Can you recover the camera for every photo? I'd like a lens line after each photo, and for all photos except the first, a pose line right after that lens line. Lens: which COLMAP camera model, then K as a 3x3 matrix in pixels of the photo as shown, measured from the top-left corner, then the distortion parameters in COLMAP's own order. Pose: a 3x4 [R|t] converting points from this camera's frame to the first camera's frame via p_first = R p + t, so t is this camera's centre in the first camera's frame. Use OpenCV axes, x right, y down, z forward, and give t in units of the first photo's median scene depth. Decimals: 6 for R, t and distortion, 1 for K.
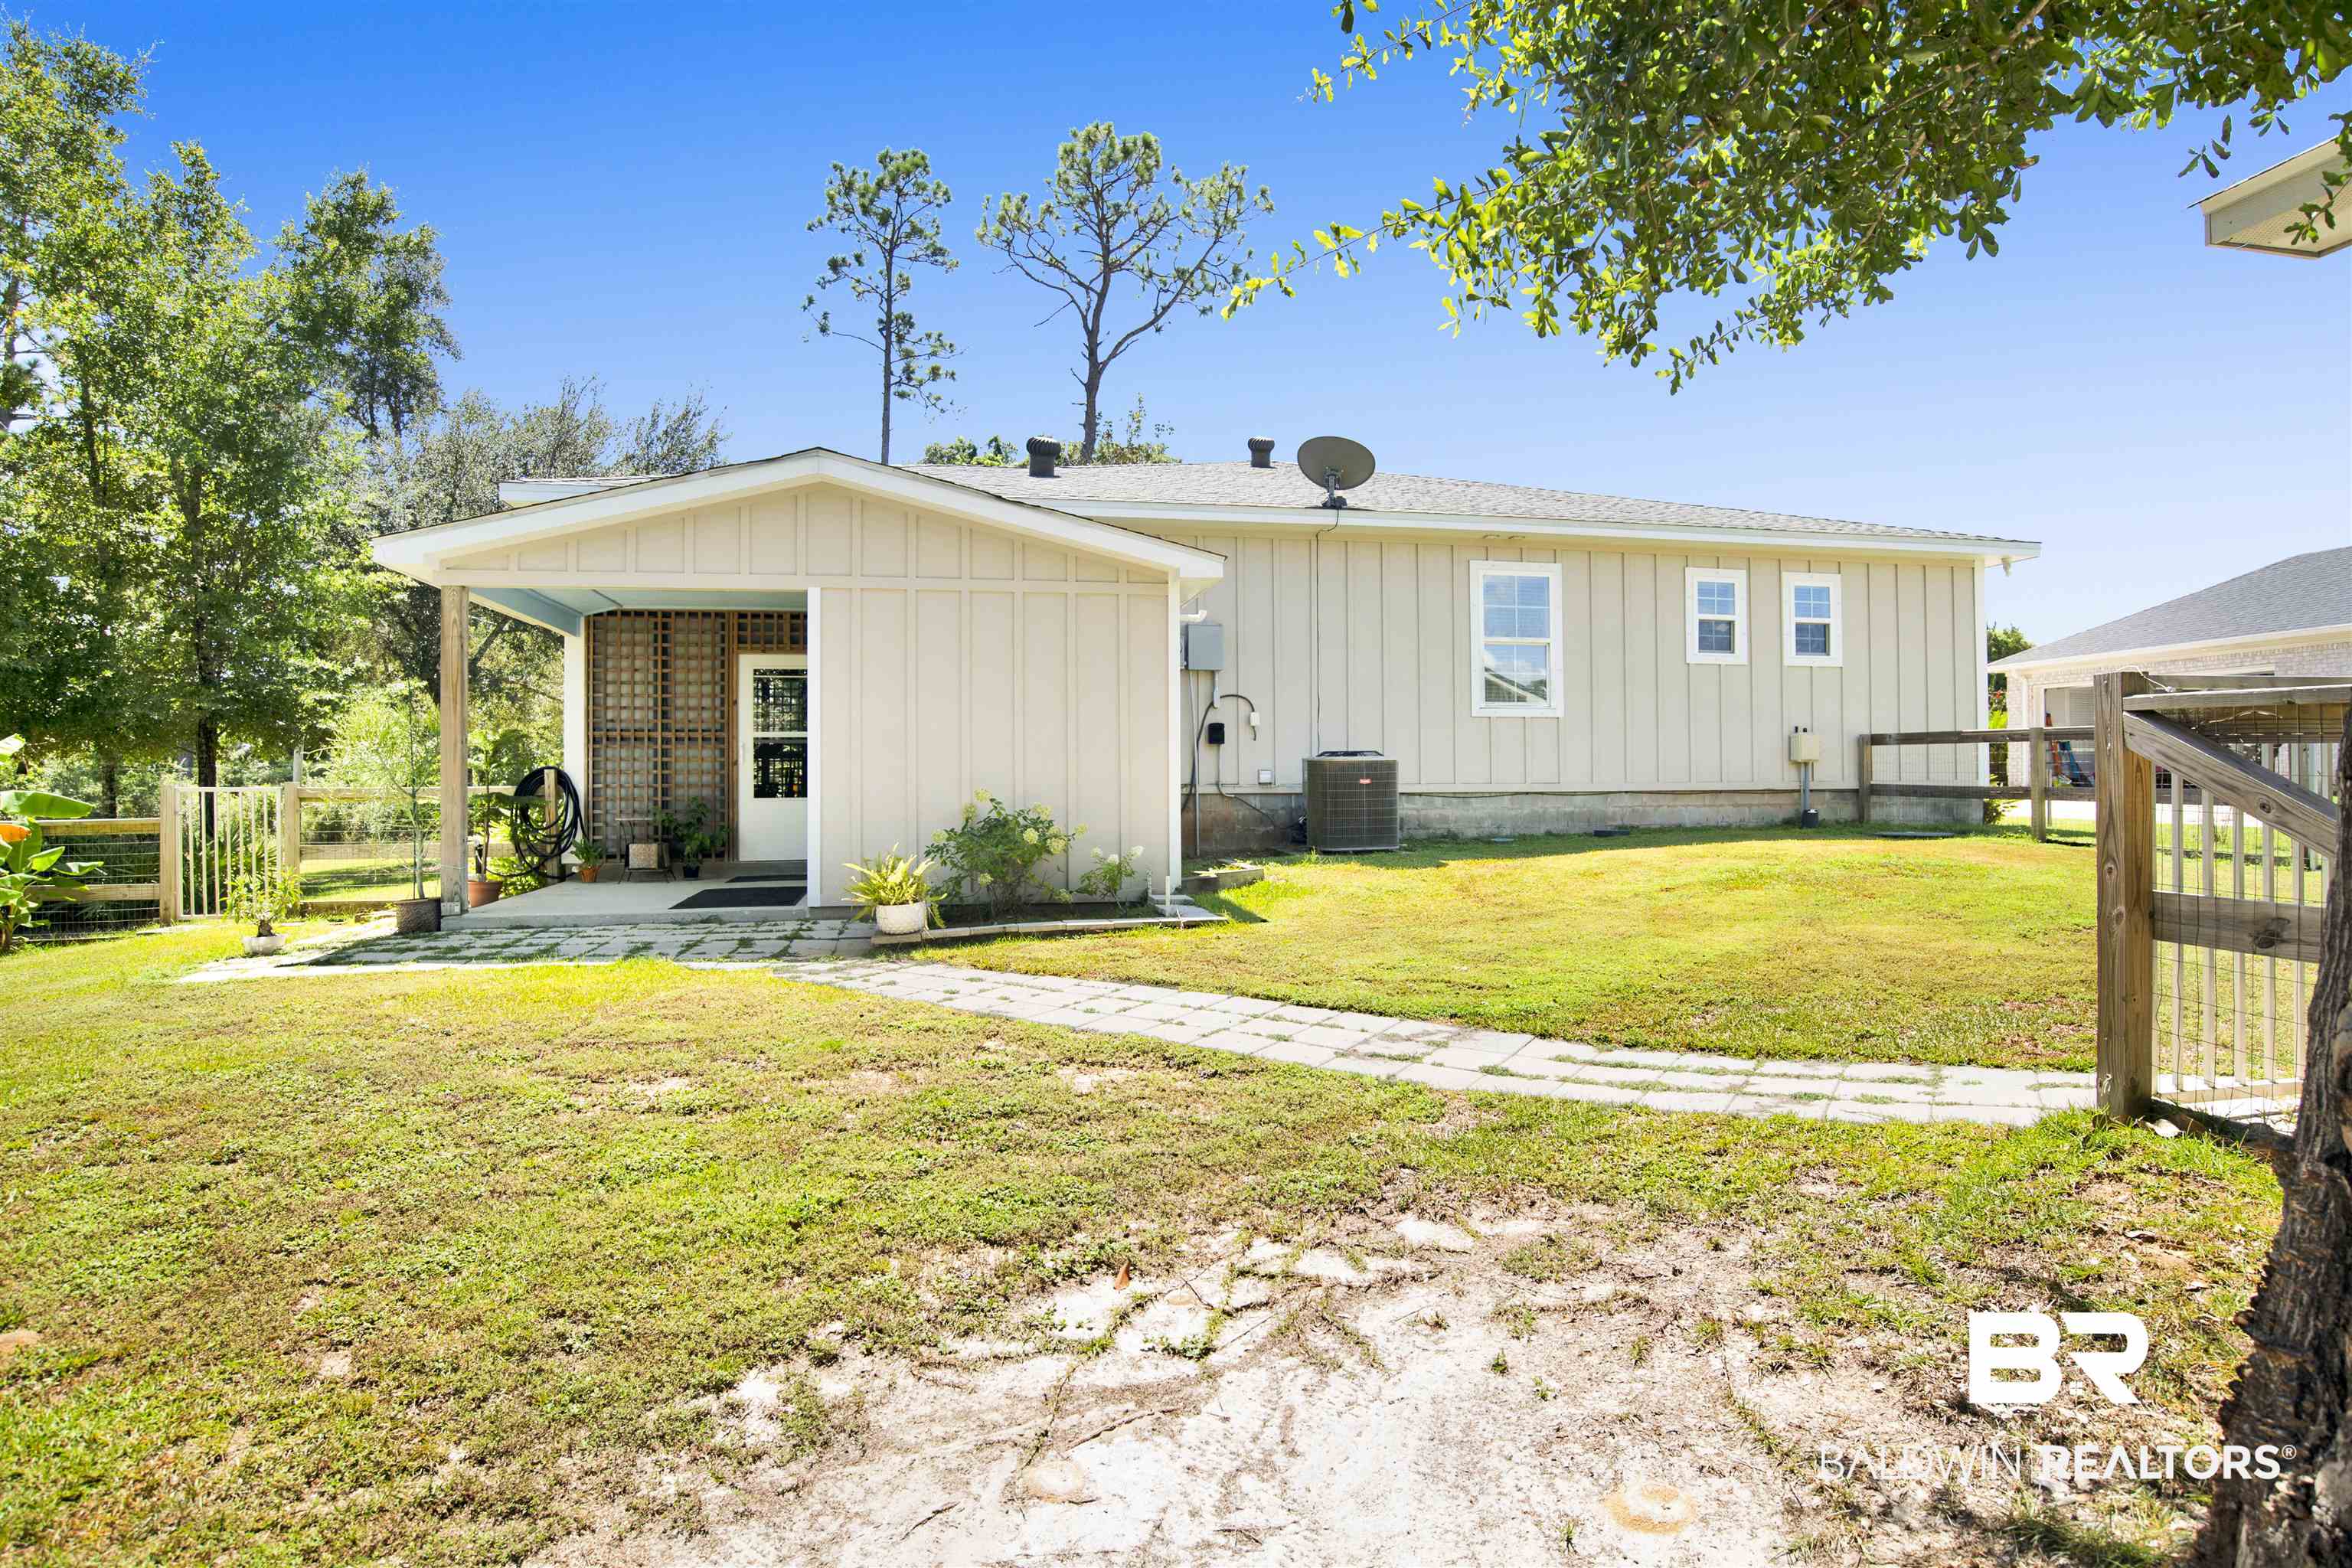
lens RADIAL K [[1236.4, 0, 1176.0], [0, 1236.4, 784.0], [0, 0, 1]] dist [-0.058455, 0.017166]
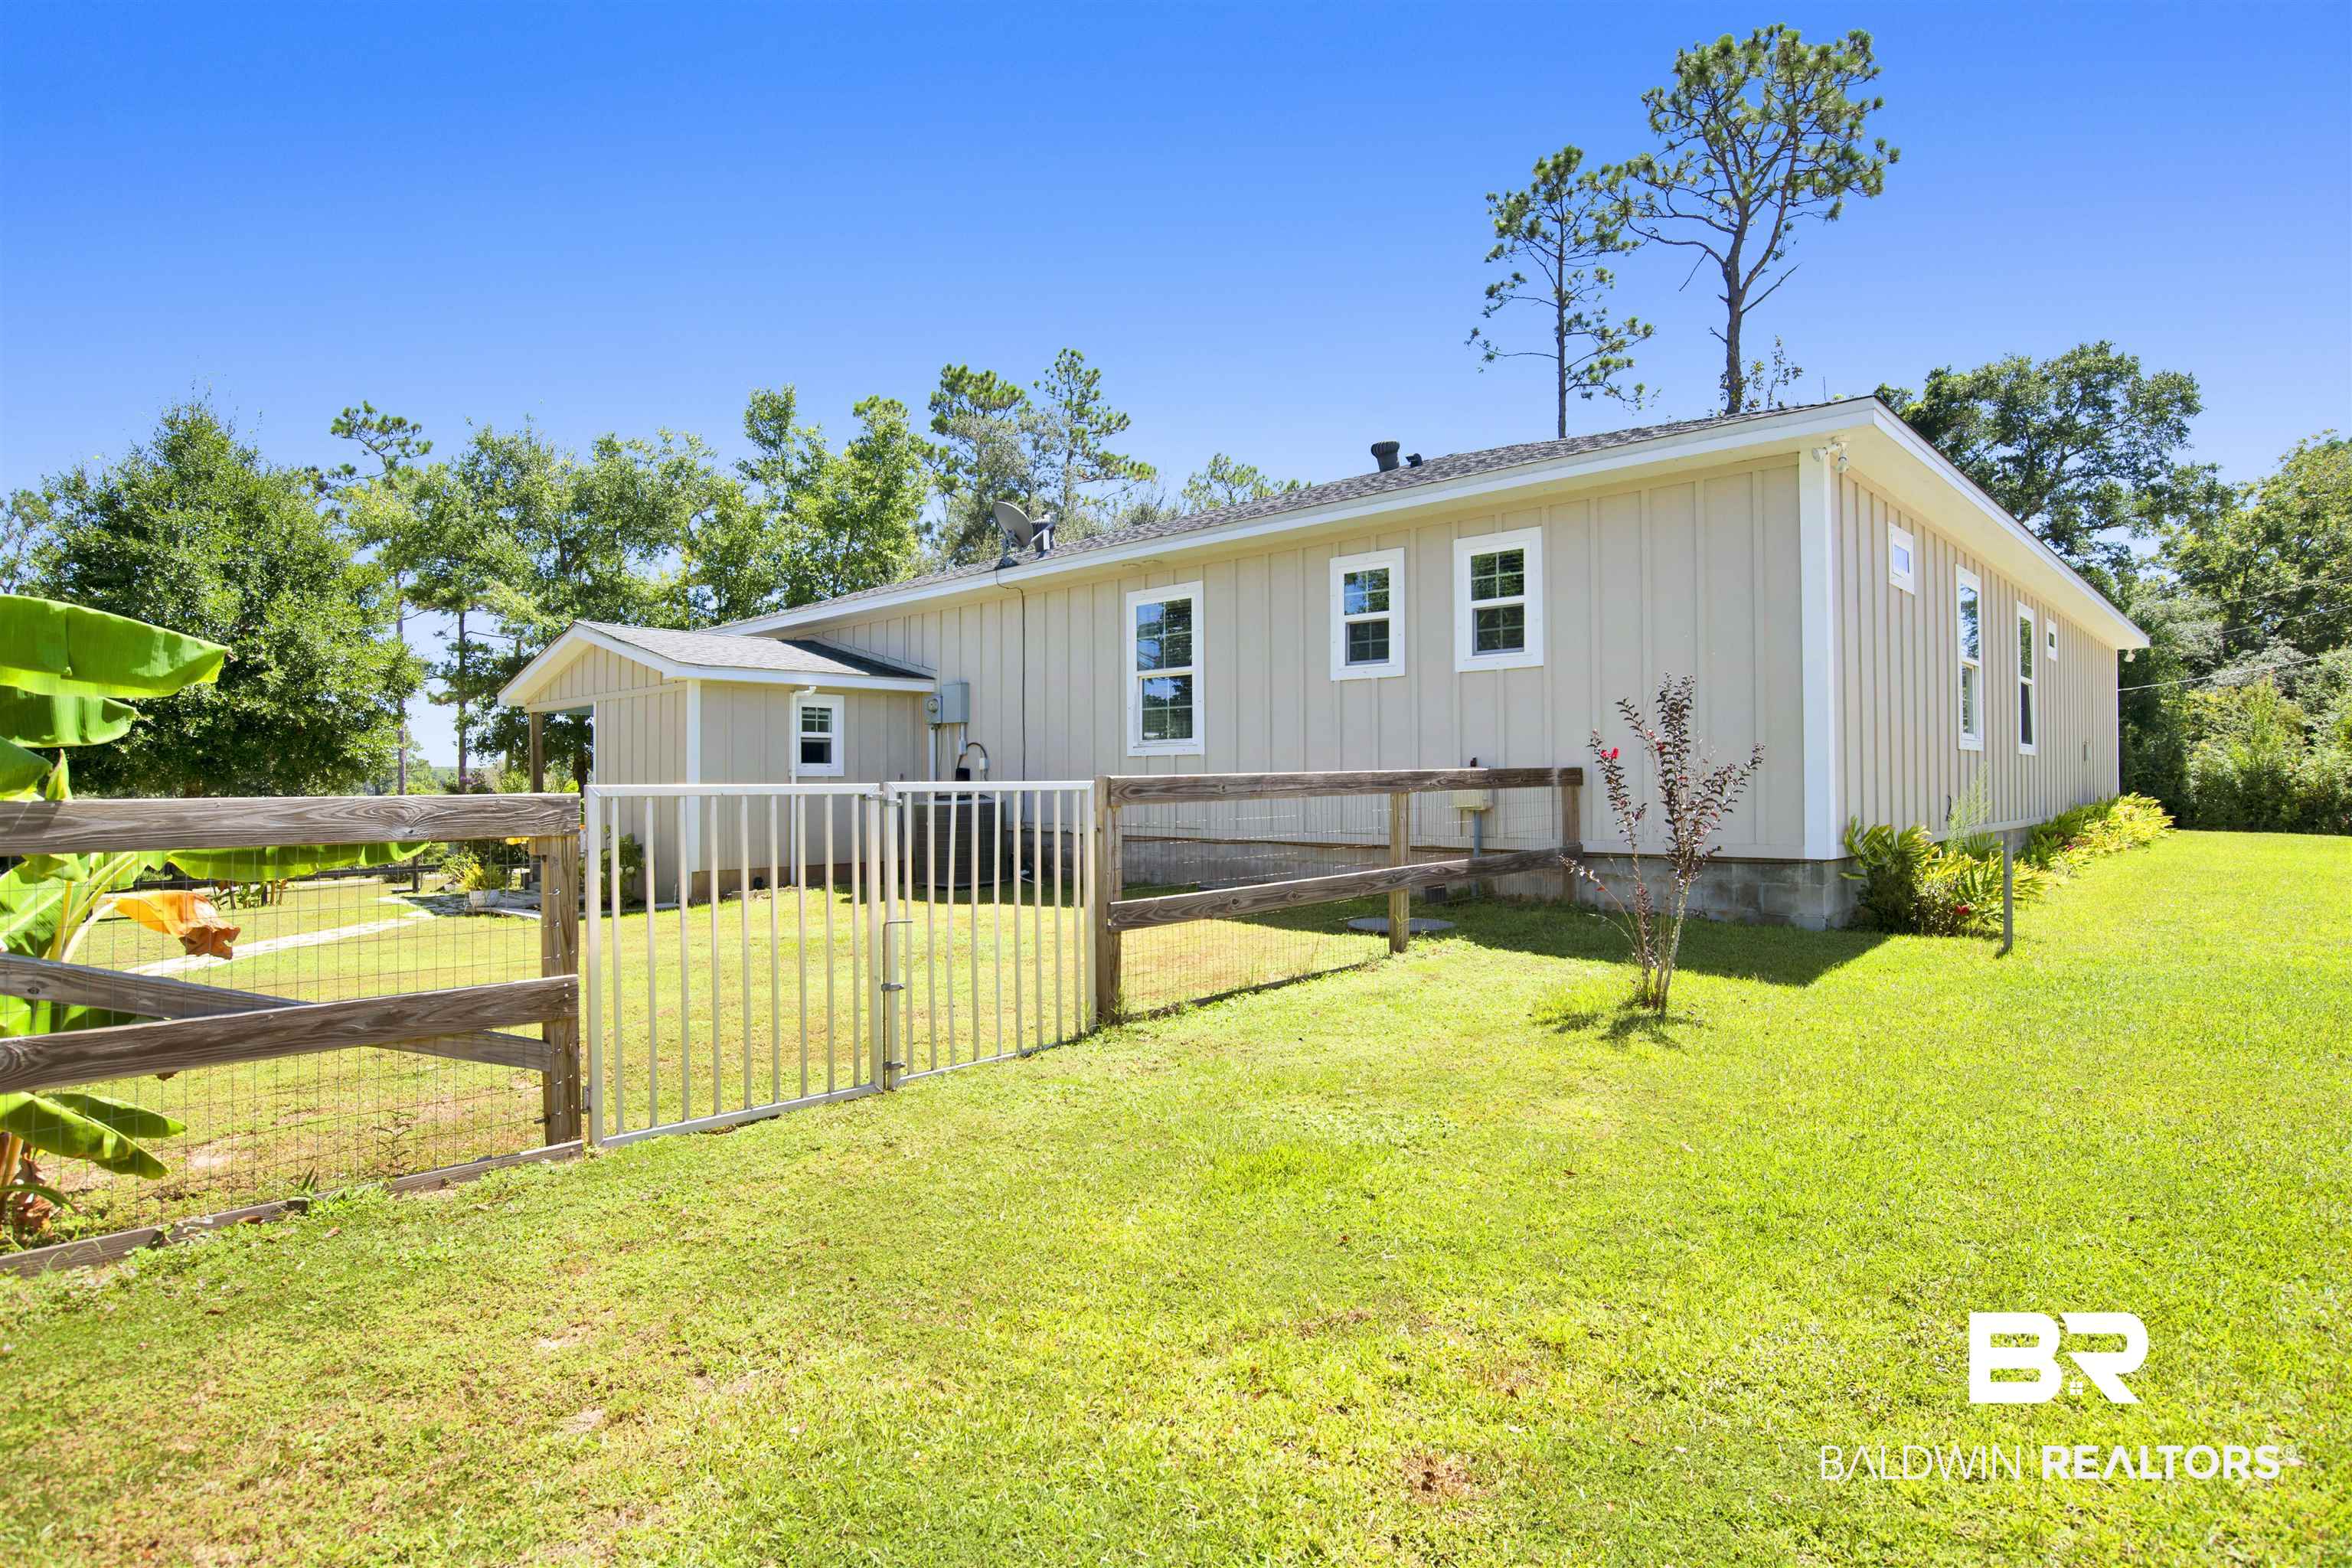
lens RADIAL K [[1204.9, 0, 1176.0], [0, 1204.9, 784.0], [0, 0, 1]] dist [-0.038598, 0.013772]
pose [[0.596028, 0.002107, -0.802961, 0.957808], [0.004842, 0.999969, 0.006218, -0.036912], [0.802949, -0.007594, 0.596000, 0.448246]]
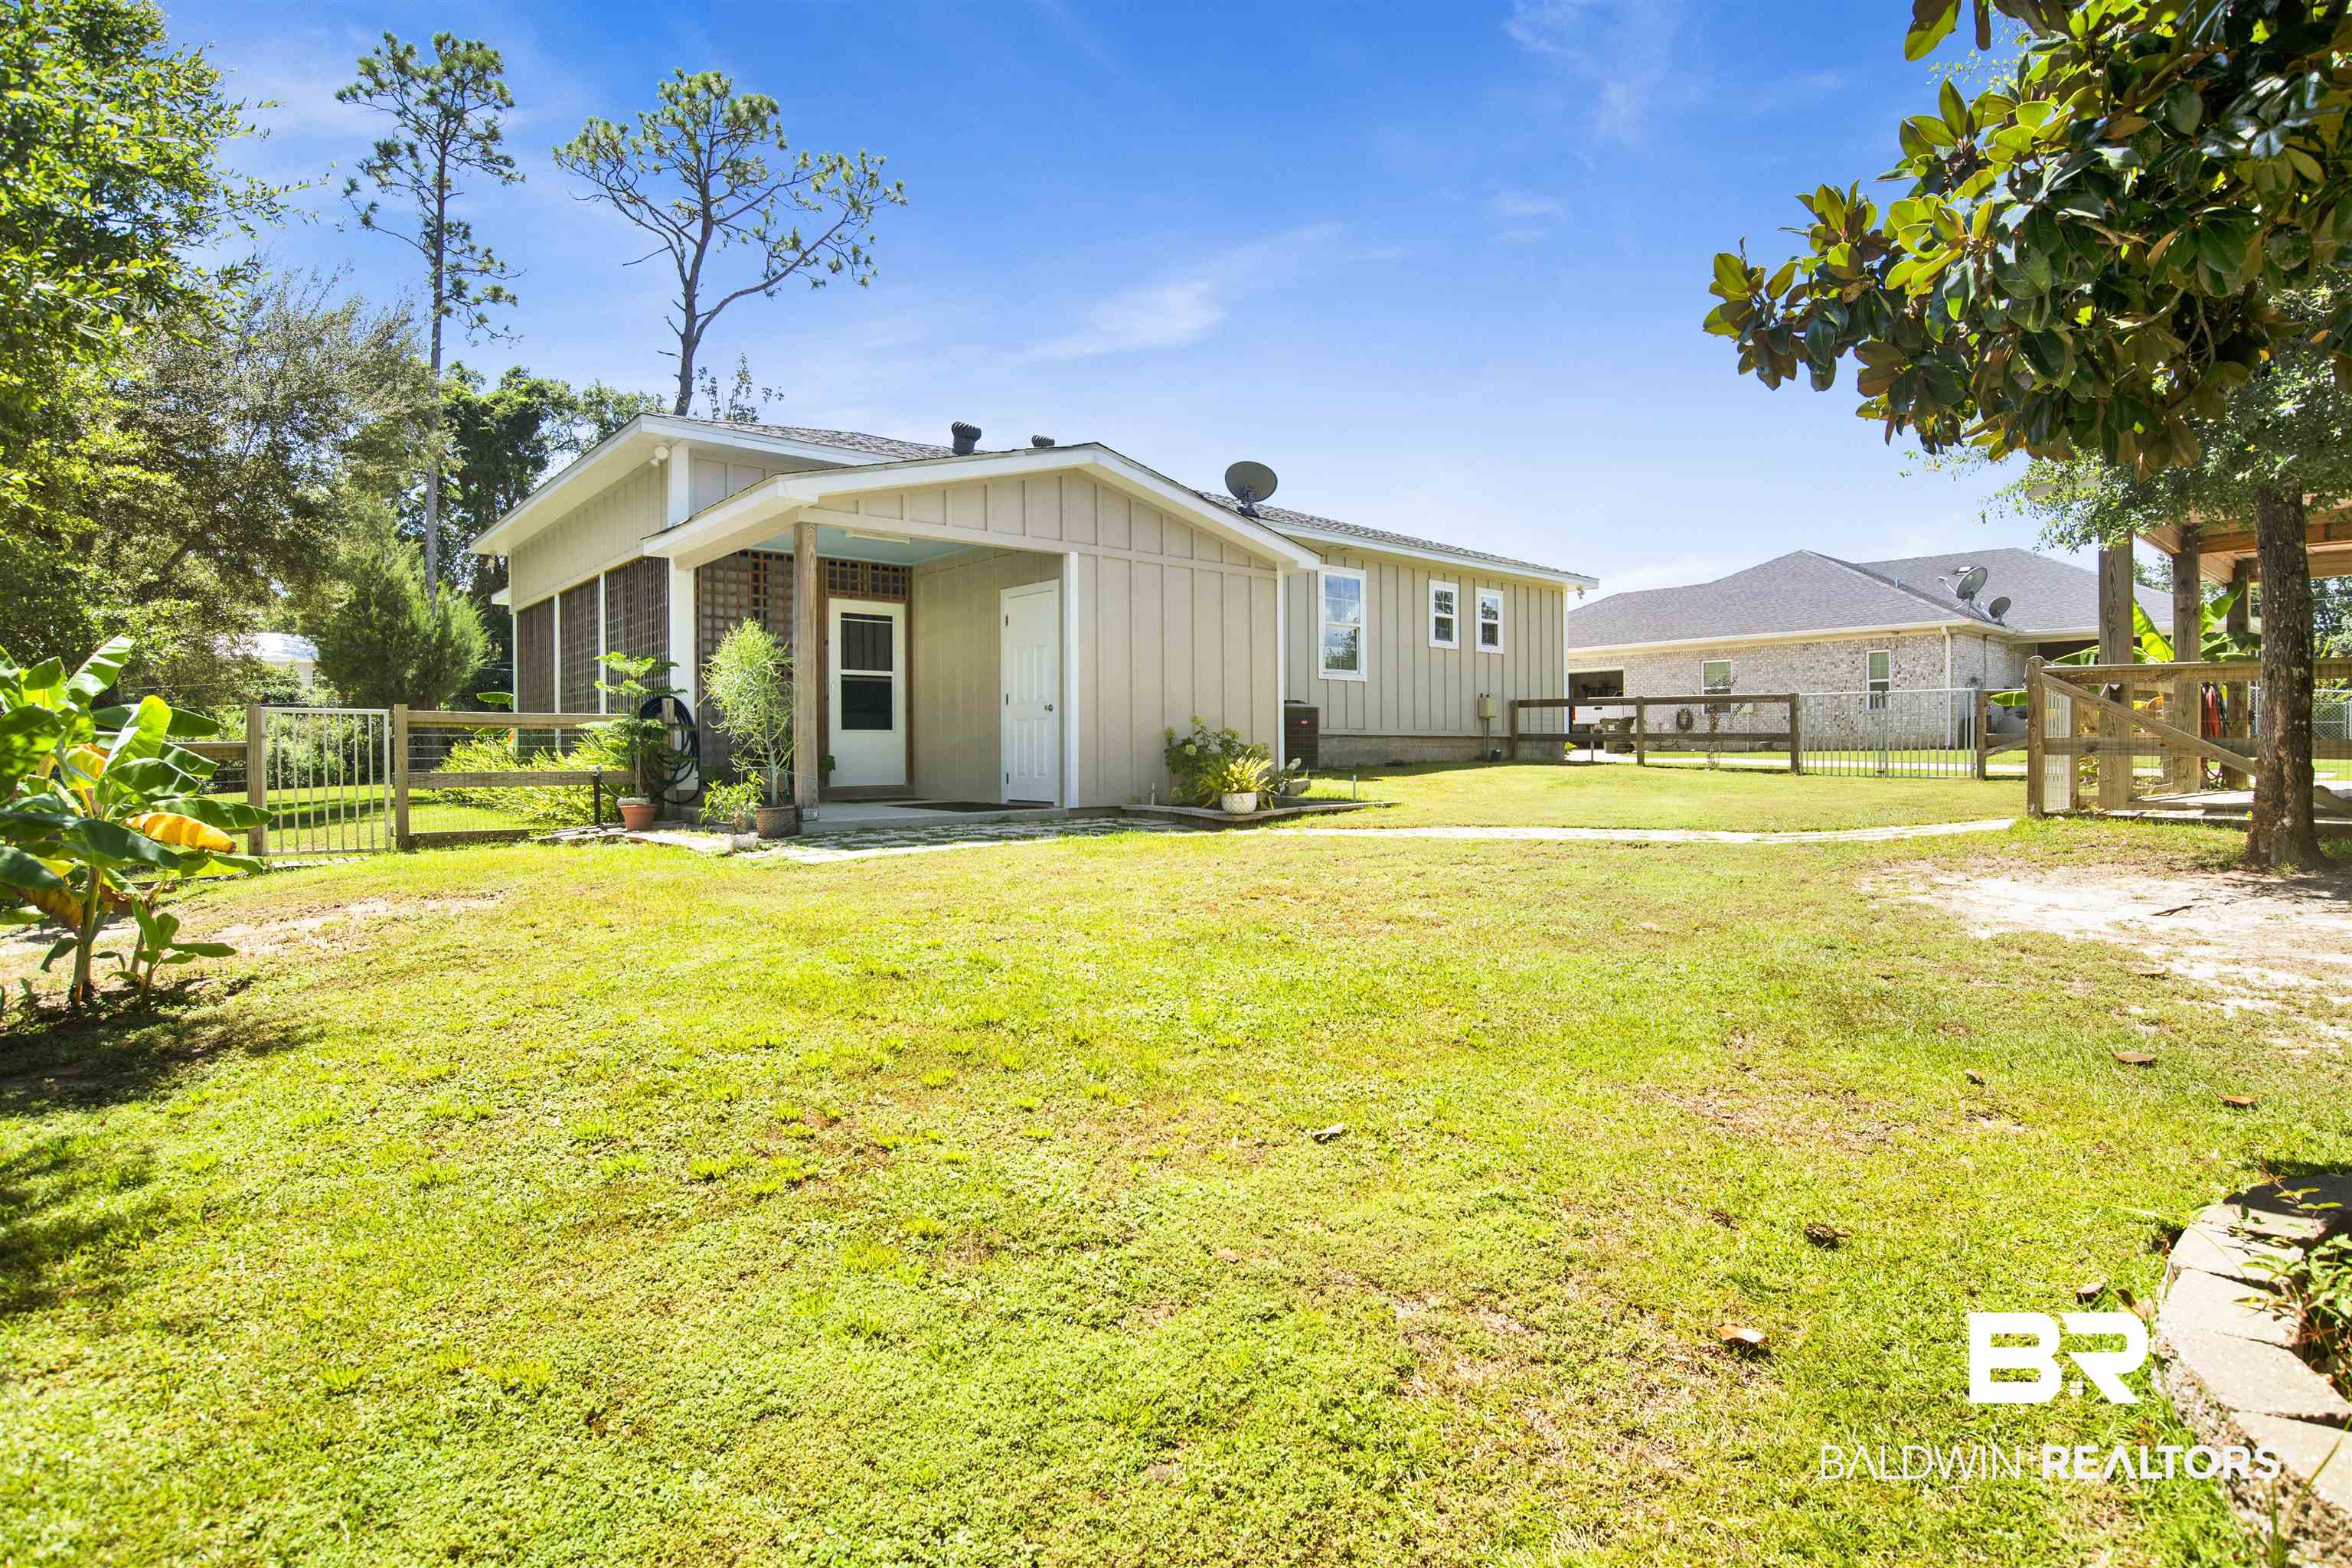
lens RADIAL K [[1204.9, 0, 1176.0], [0, 1204.9, 784.0], [0, 0, 1]] dist [-0.038598, 0.013772]
pose [[0.870931, -0.009064, 0.491321, -0.515682], [-0.001337, 0.999782, 0.020815, 0.031771], [-0.491403, -0.018785, 0.870730, -0.075560]]
